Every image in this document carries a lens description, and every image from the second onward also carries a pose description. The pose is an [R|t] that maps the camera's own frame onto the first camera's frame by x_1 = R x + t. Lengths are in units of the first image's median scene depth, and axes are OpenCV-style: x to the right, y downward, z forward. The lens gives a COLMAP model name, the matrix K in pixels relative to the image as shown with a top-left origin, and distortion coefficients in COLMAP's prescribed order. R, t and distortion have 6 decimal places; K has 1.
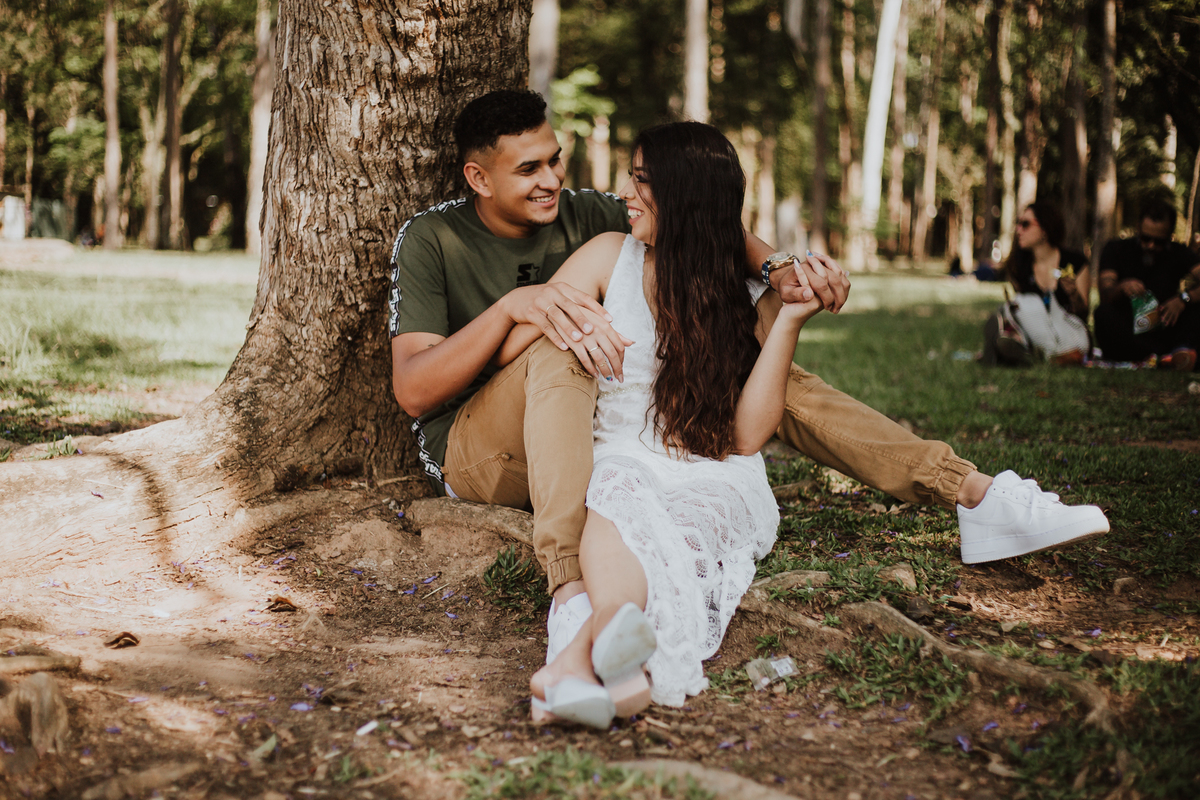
lens RADIAL K [[1699.7, 0, 600.0], [0, 1699.7, 400.0], [0, 0, 1]] dist [-0.038391, 0.009737]
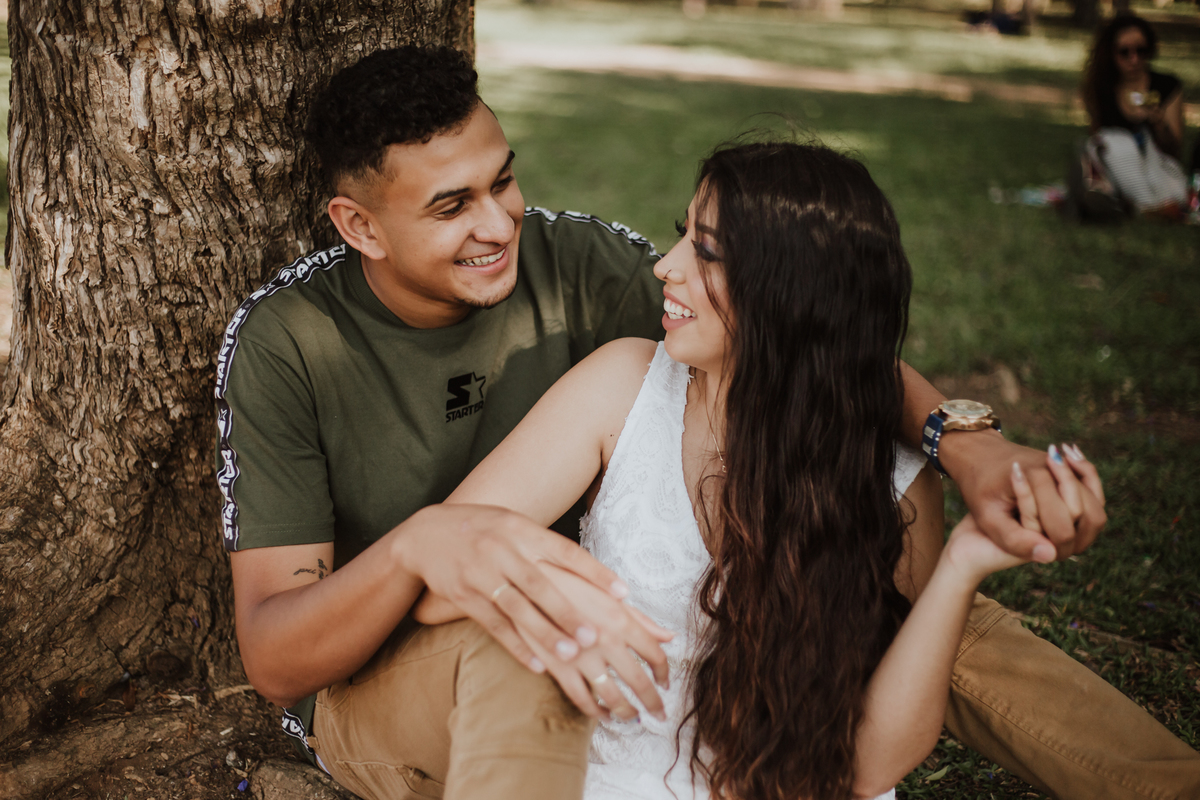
lens RADIAL K [[1776.5, 0, 600.0], [0, 1776.5, 464.7], [0, 0, 1]] dist [-0.087003, -0.036232]
pose [[0.999850, 0.017300, -0.001074, 0.002780], [-0.016889, 0.986281, 0.164207, -0.139805], [0.003900, -0.164164, 0.986425, 0.425652]]
